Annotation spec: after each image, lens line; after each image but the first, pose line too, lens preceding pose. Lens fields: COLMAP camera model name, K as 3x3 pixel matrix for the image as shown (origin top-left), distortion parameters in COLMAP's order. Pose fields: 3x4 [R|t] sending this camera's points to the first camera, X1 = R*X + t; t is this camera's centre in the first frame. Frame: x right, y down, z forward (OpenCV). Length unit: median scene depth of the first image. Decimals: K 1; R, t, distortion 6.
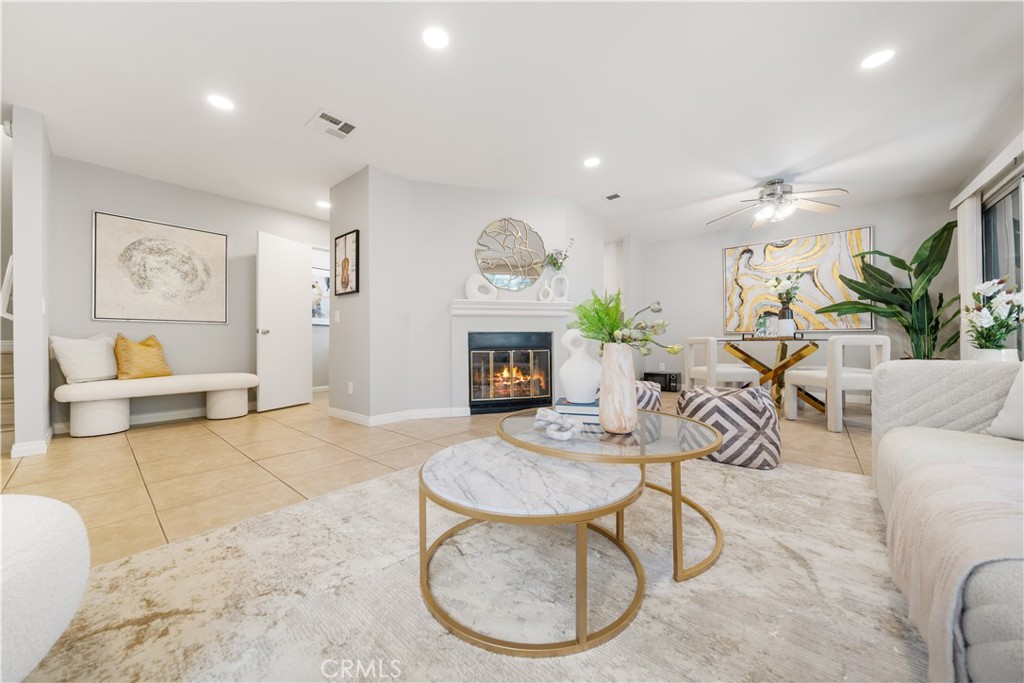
lens RADIAL K [[354.8, 0, 505.0], [0, 354.8, 355.7], [0, 0, 1]] dist [-0.011780, -0.000122]
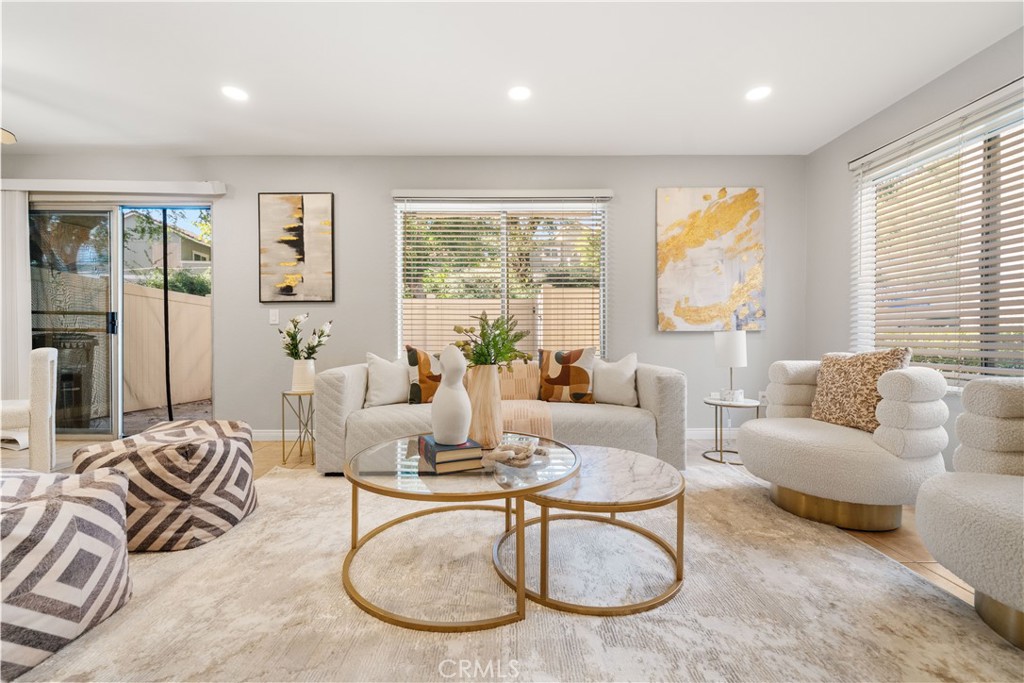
lens RADIAL K [[424.3, 0, 521.5], [0, 424.3, 339.5], [0, 0, 1]] dist [-0.002174, -0.000431]
pose [[-0.655012, 0.006507, 0.755591, -0.262203], [0.033911, 0.999209, 0.020793, -0.048607], [-0.754857, 0.039242, -0.654714, 0.642077]]
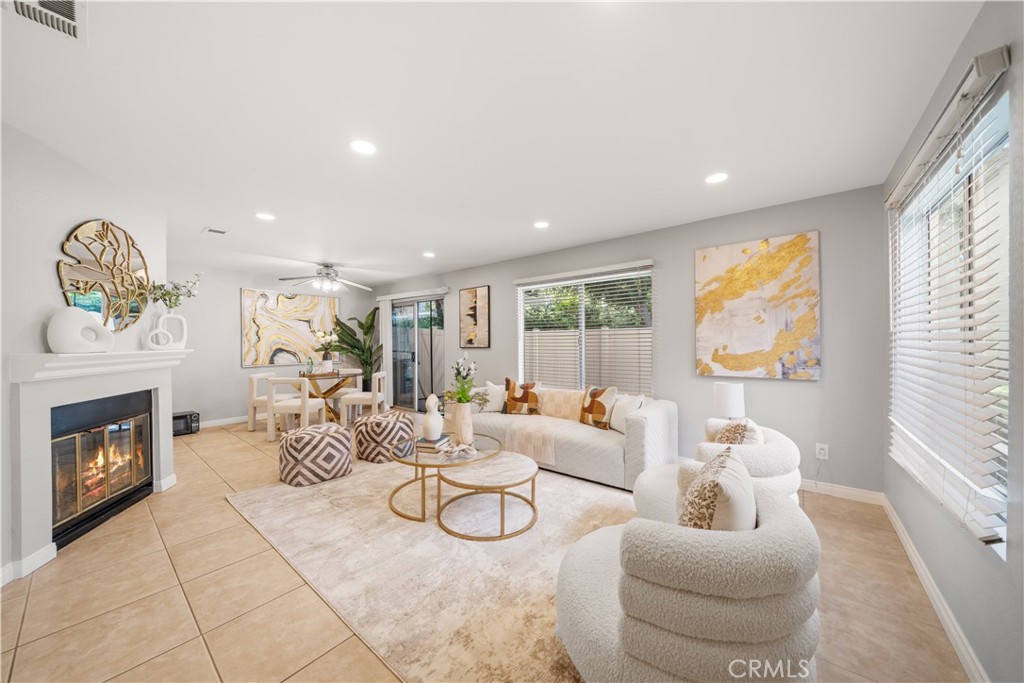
lens RADIAL K [[354.8, 0, 512.0], [0, 354.8, 341.5], [0, 0, 1]] dist [-0.001688, -0.000111]
pose [[-0.017668, 0.015170, 0.999729, -0.652031], [0.038467, 0.999155, -0.014482, -0.128309], [-0.999104, 0.038200, -0.018237, 0.270427]]
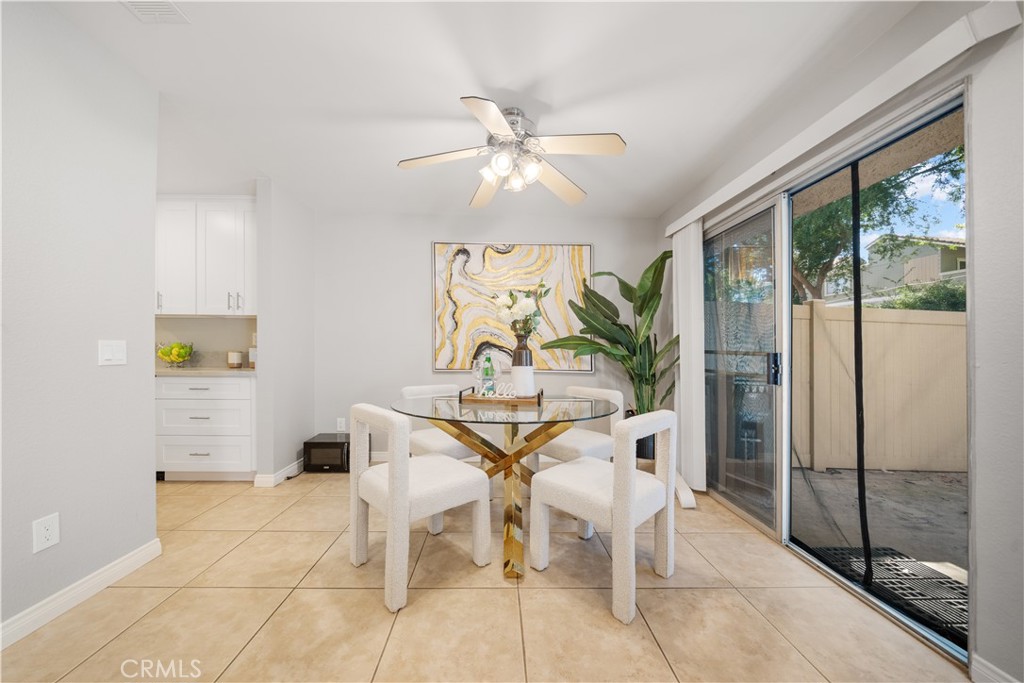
lens RADIAL K [[359.0, 0, 497.8], [0, 359.0, 345.6], [0, 0, 1]] dist [-0.000721, -0.000086]
pose [[0.752113, 0.027835, 0.658446, 0.375263], [0.004242, 0.998883, -0.047071, -0.107730], [-0.659021, 0.038196, 0.751154, 0.578443]]
